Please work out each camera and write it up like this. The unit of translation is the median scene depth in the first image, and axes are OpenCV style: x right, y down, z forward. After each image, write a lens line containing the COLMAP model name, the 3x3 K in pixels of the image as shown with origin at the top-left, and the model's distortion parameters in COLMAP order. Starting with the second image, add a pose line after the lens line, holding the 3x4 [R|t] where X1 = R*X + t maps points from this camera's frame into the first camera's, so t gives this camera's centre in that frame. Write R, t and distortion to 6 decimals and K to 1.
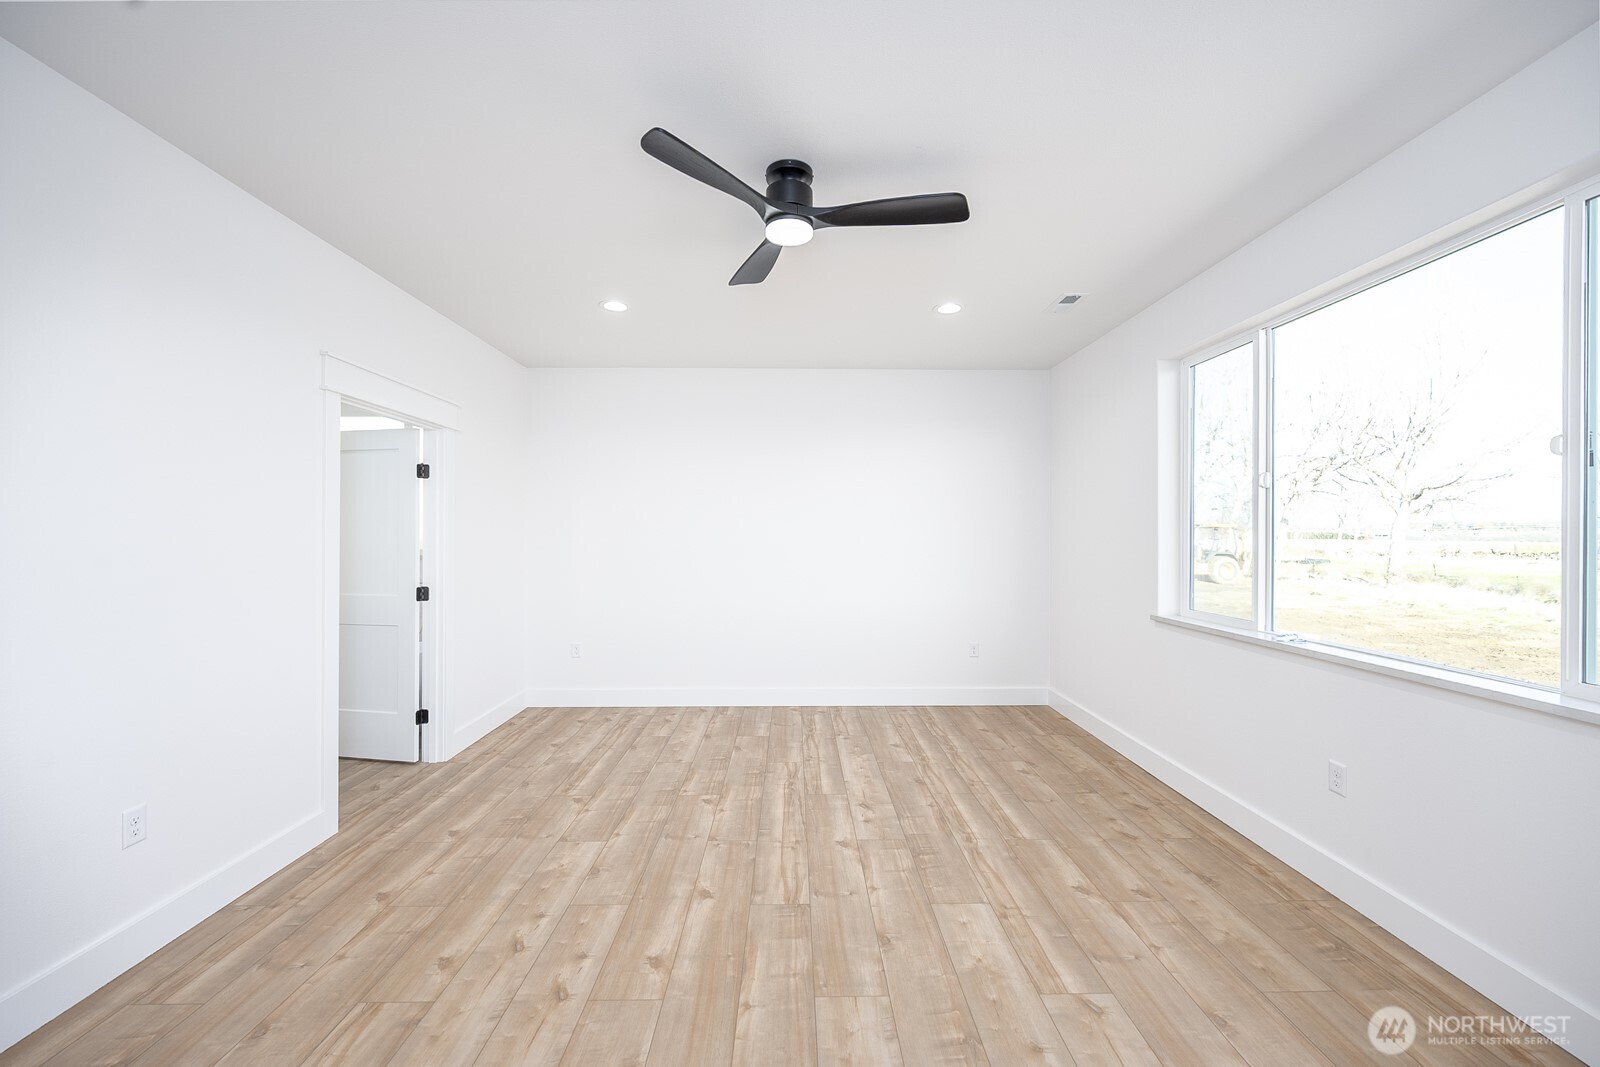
lens RADIAL K [[646.0, 0, 800.5], [0, 646.0, 535.6], [0, 0, 1]] dist [-0.003239, 0.000583]
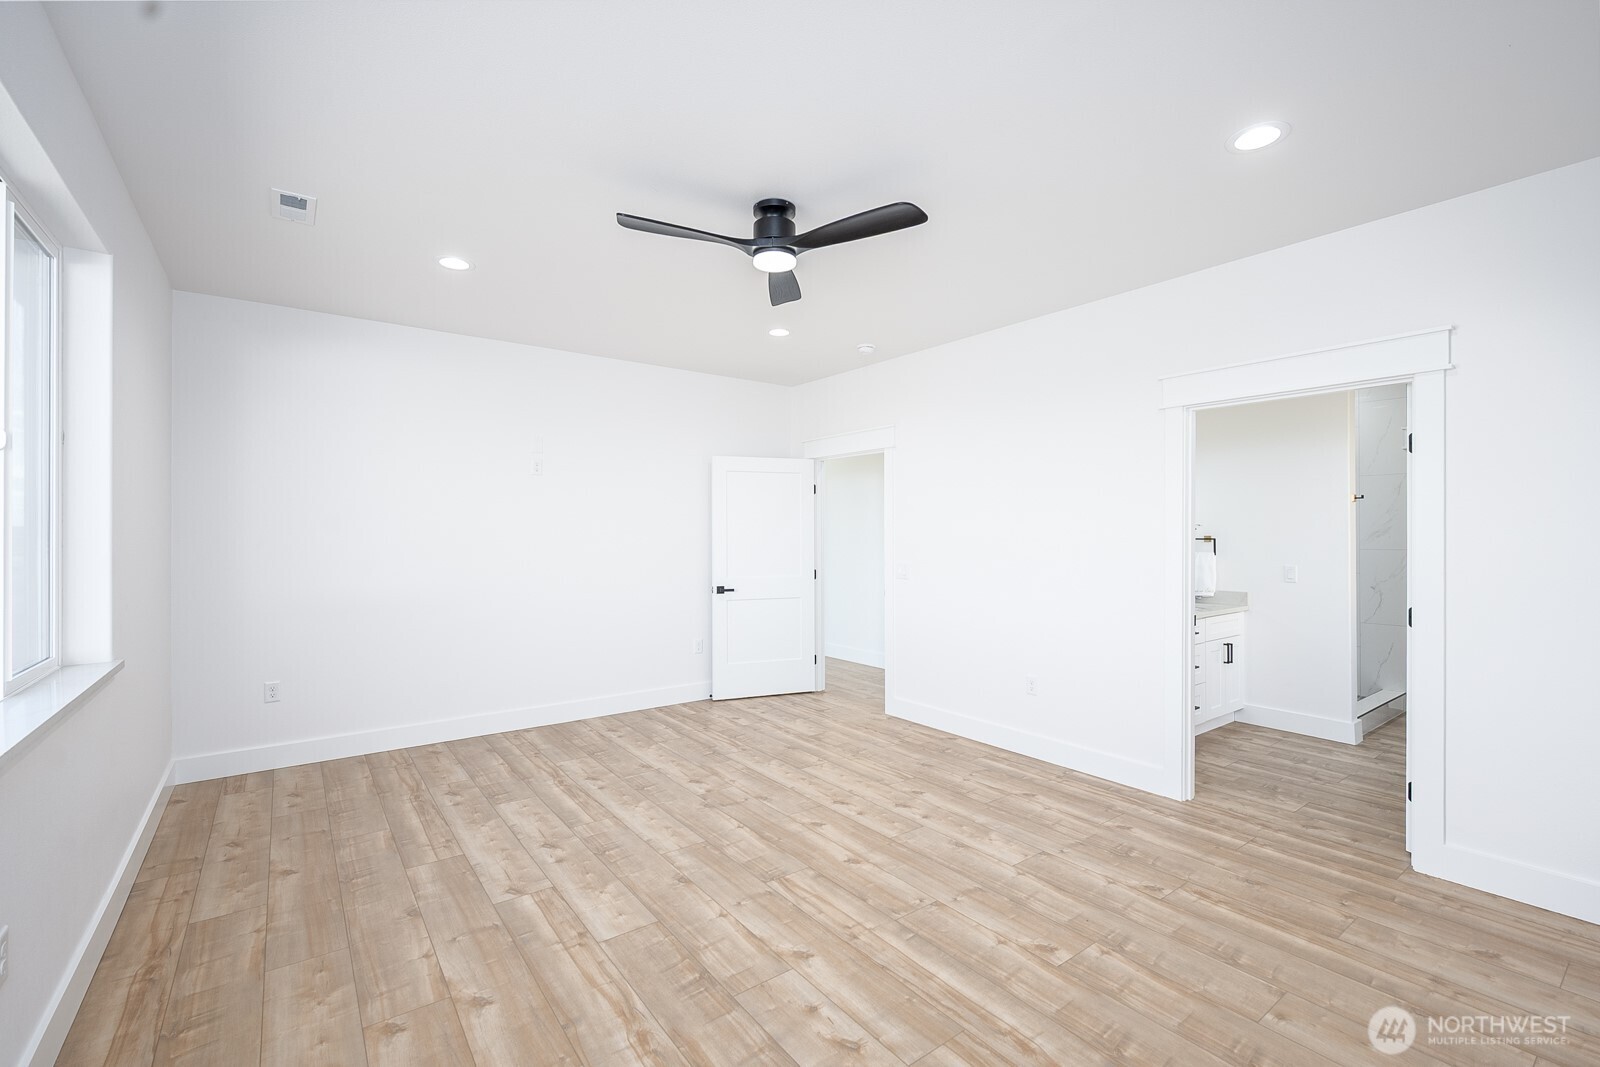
lens RADIAL K [[675.5, 0, 801.2], [0, 675.5, 533.8], [0, 0, 1]] dist [0.000212, -0.000499]
pose [[-0.808273, 0.000421, -0.588808, 0.560682], [0.000803, 1.000000, -0.000387, -0.002539], [0.588807, -0.000786, -0.808273, 1.747412]]
